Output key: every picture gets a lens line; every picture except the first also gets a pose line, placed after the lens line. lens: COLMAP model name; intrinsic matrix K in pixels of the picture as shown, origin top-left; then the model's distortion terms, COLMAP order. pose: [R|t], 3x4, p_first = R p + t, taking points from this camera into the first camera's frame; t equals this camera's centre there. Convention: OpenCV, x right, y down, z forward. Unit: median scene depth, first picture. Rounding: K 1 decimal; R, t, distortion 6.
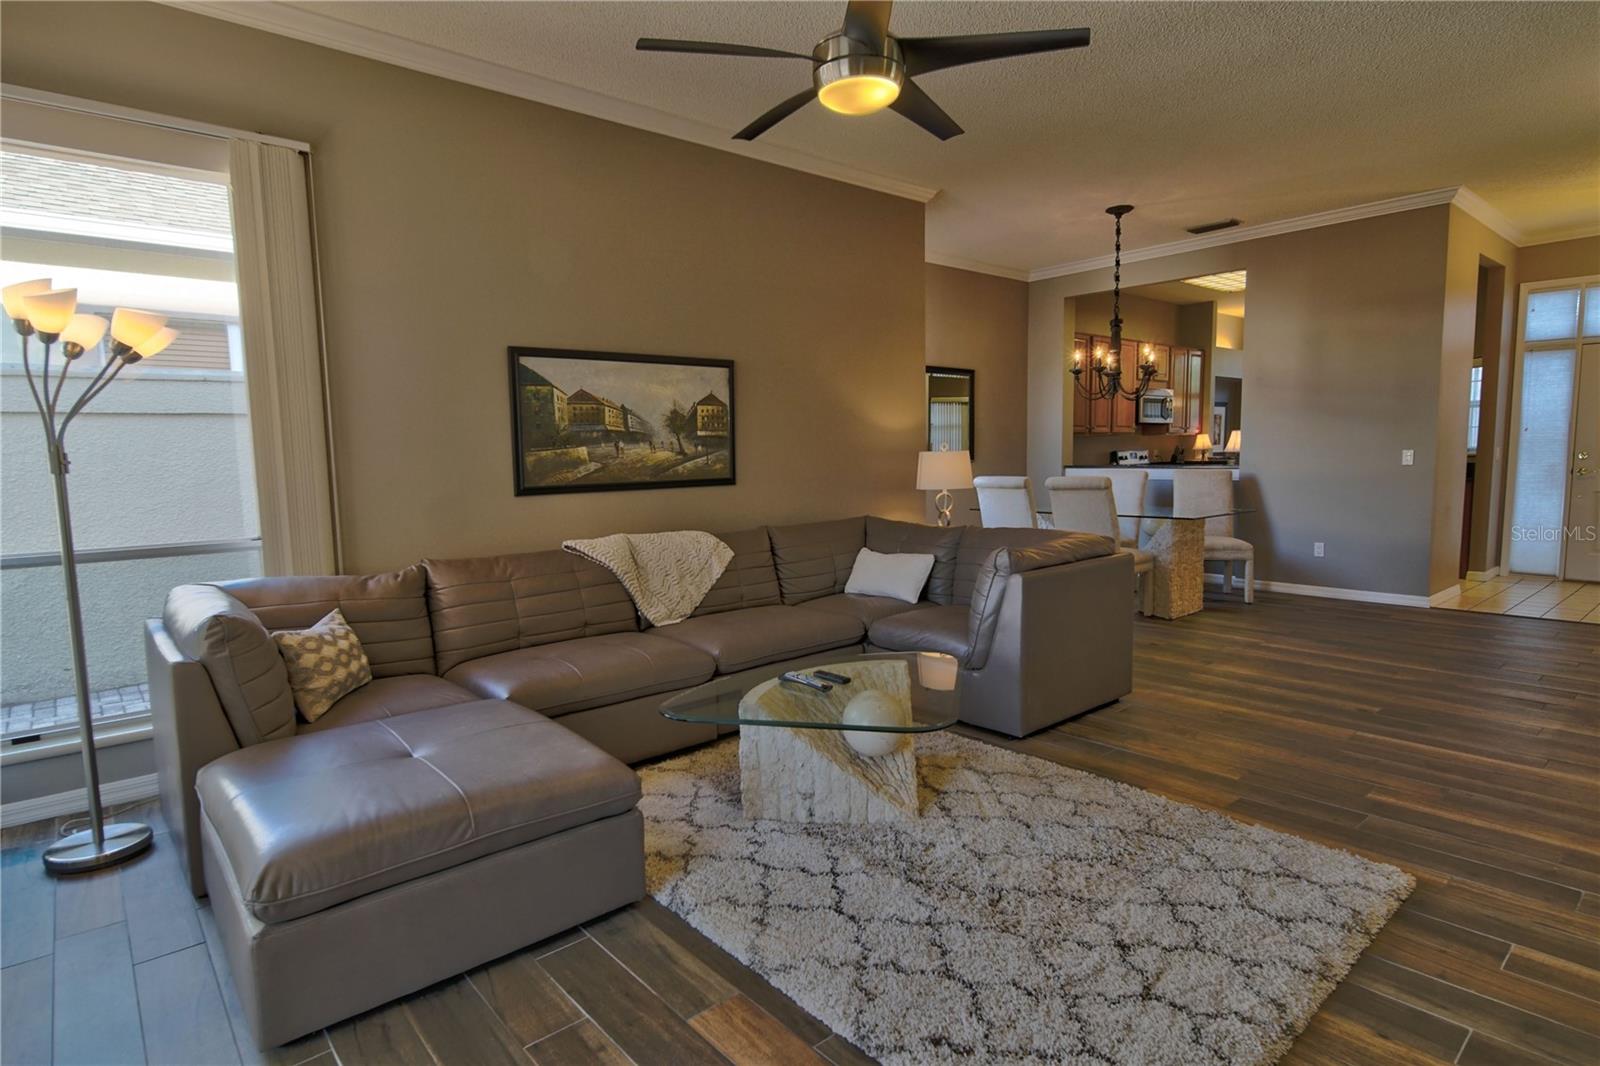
lens RADIAL K [[849.6, 0, 800.0], [0, 849.6, 533.0], [0, 0, 1]] dist [-0.000917, 0.000042]
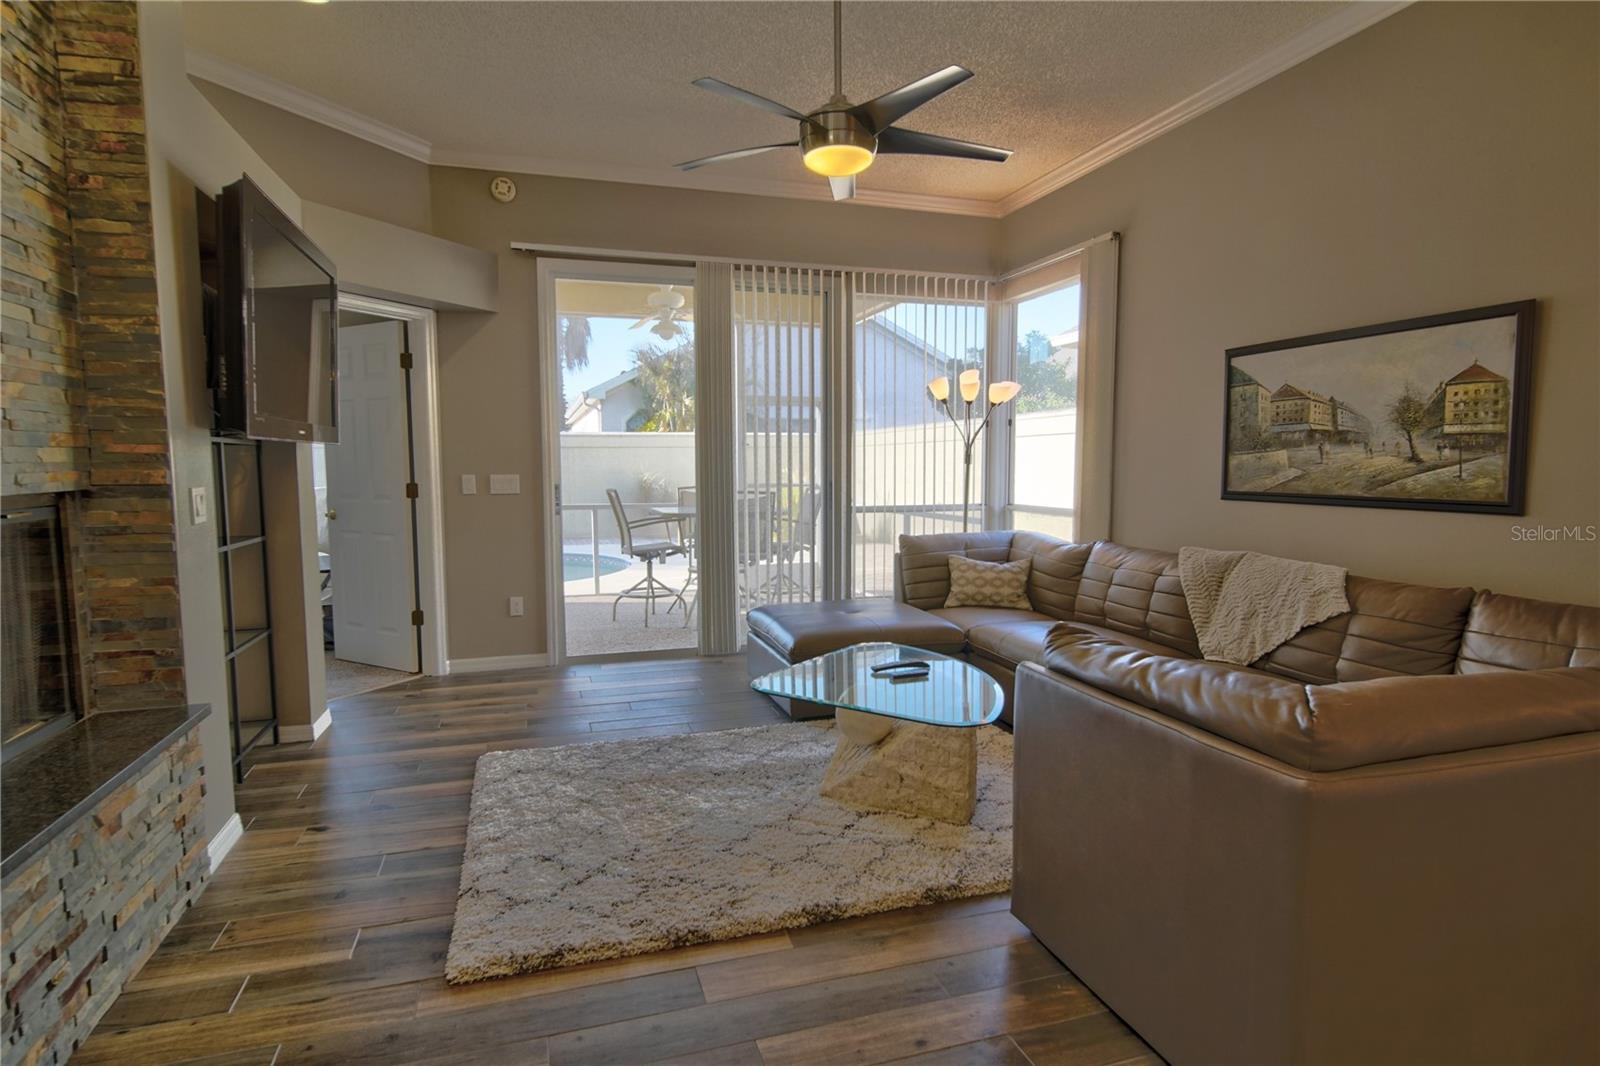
lens RADIAL K [[849.6, 0, 800.0], [0, 849.6, 533.0], [0, 0, 1]] dist [-0.000917, 0.000042]
pose [[-0.396573, 0.100240, -0.912514, 0.707259], [-0.078327, 0.986701, 0.142430, -0.098277], [0.914656, 0.127959, -0.383447, 0.852748]]
